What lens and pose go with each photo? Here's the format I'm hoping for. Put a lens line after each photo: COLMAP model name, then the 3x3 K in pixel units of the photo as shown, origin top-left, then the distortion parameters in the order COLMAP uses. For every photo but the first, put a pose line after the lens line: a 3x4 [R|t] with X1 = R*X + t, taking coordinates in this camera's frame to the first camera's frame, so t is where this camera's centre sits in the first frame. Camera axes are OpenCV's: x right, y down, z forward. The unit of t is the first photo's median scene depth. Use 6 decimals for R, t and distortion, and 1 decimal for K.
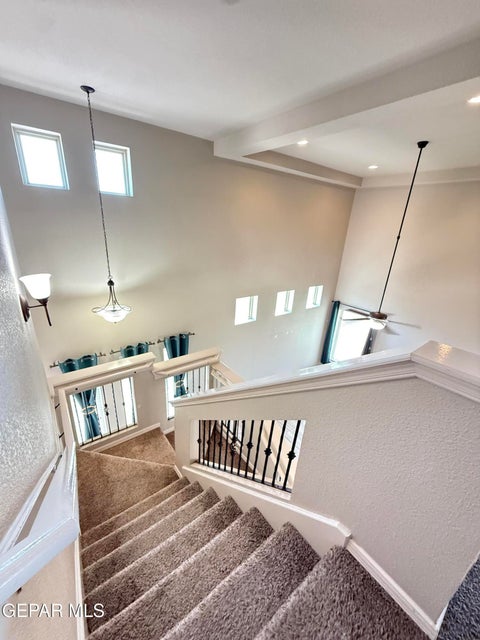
lens RADIAL K [[255.5, 0, 240.0], [0, 255.5, 320.0], [0, 0, 1]] dist [0.000654, 0.000409]
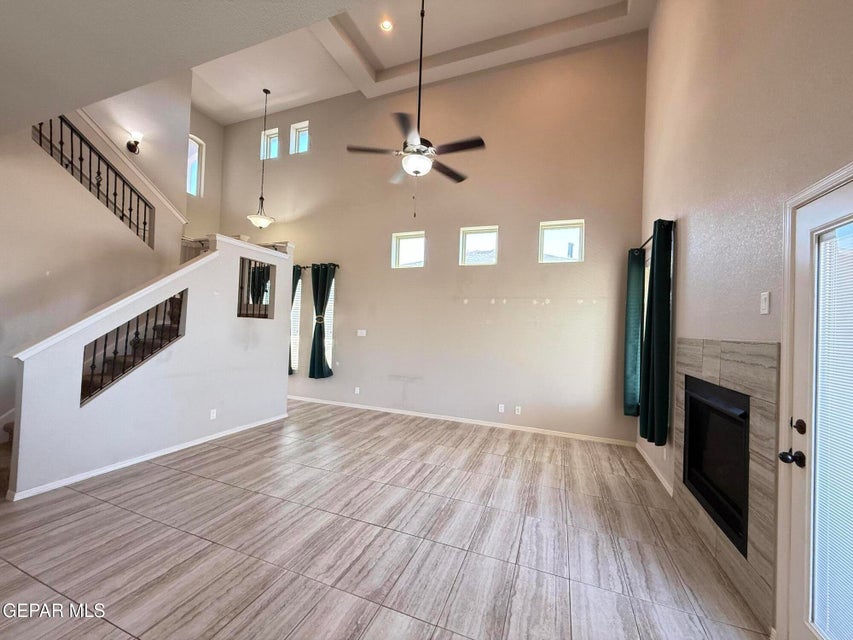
lens RADIAL K [[340.6, 0, 426.5], [0, 340.6, 320.0], [0, 0, 1]] dist [0.000654, 0.000409]
pose [[0.577618, -0.047608, -0.814918, 1.201402], [-0.280318, 0.926023, -0.252790, 0.547979], [0.766668, 0.374452, 0.521543, 0.766085]]
